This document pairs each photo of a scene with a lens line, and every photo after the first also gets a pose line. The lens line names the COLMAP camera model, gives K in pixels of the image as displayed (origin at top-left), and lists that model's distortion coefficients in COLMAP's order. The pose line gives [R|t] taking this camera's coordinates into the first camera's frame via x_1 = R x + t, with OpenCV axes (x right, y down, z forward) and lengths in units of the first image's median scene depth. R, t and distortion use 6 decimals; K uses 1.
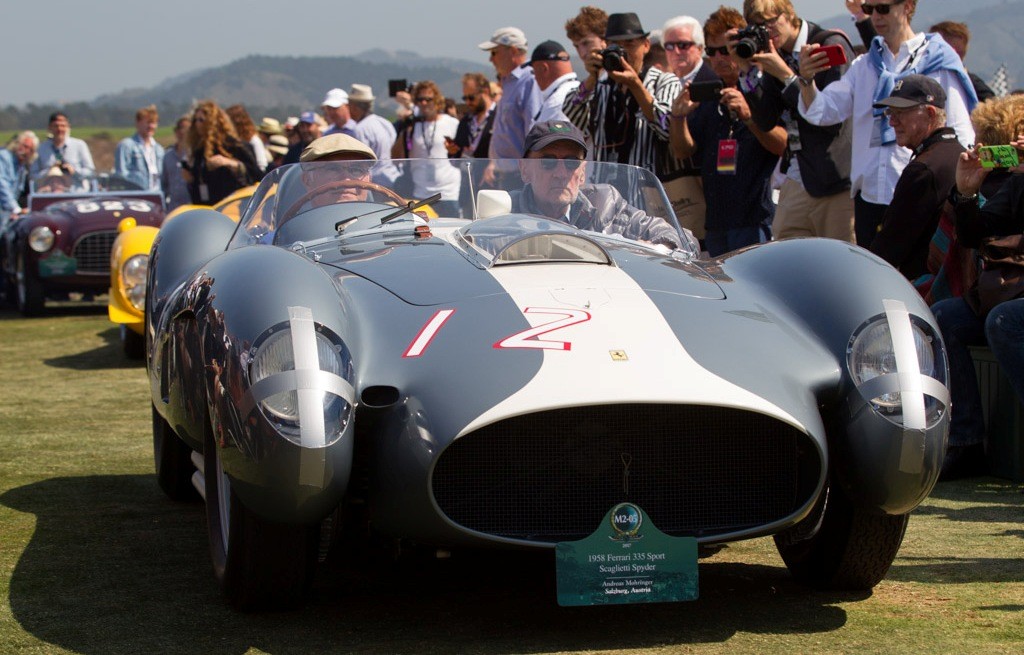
lens RADIAL K [[2832.9, 0, 511.7], [0, 2832.9, 327.5], [0, 0, 1]] dist [-0.432785, 0.000000]
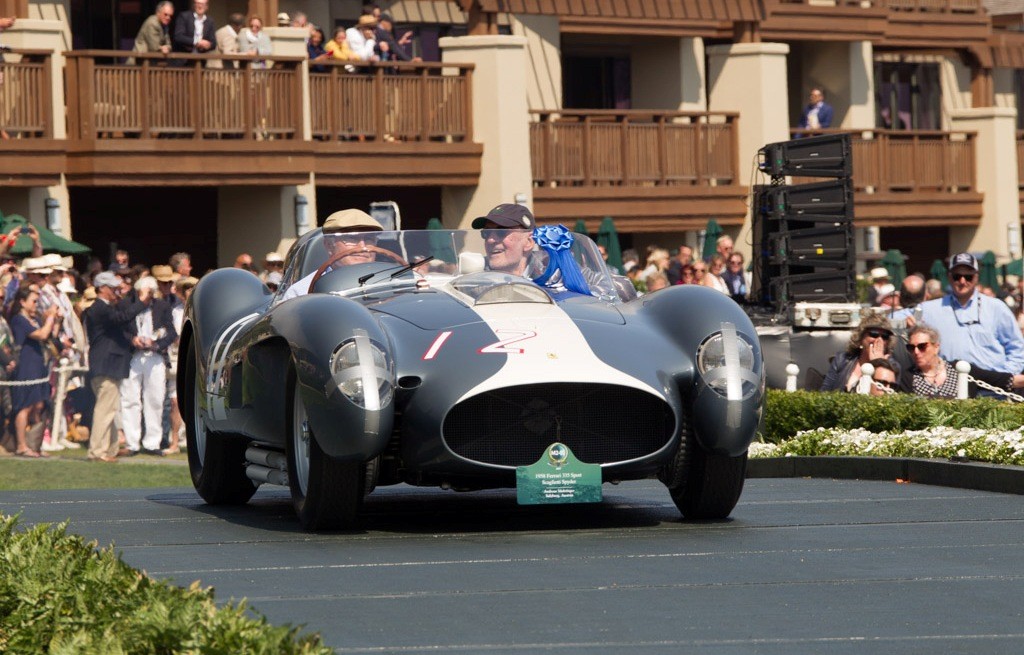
lens RADIAL K [[7509.0, 0, 512.0], [0, 7509.0, 327.4], [0, 0, 1]] dist [-0.815790, 0.000000]
pose [[0.999906, -0.010856, 0.008316, -0.022873], [0.011098, 0.999500, -0.029618, 0.124624], [-0.007990, 0.029708, 0.999527, -3.441383]]
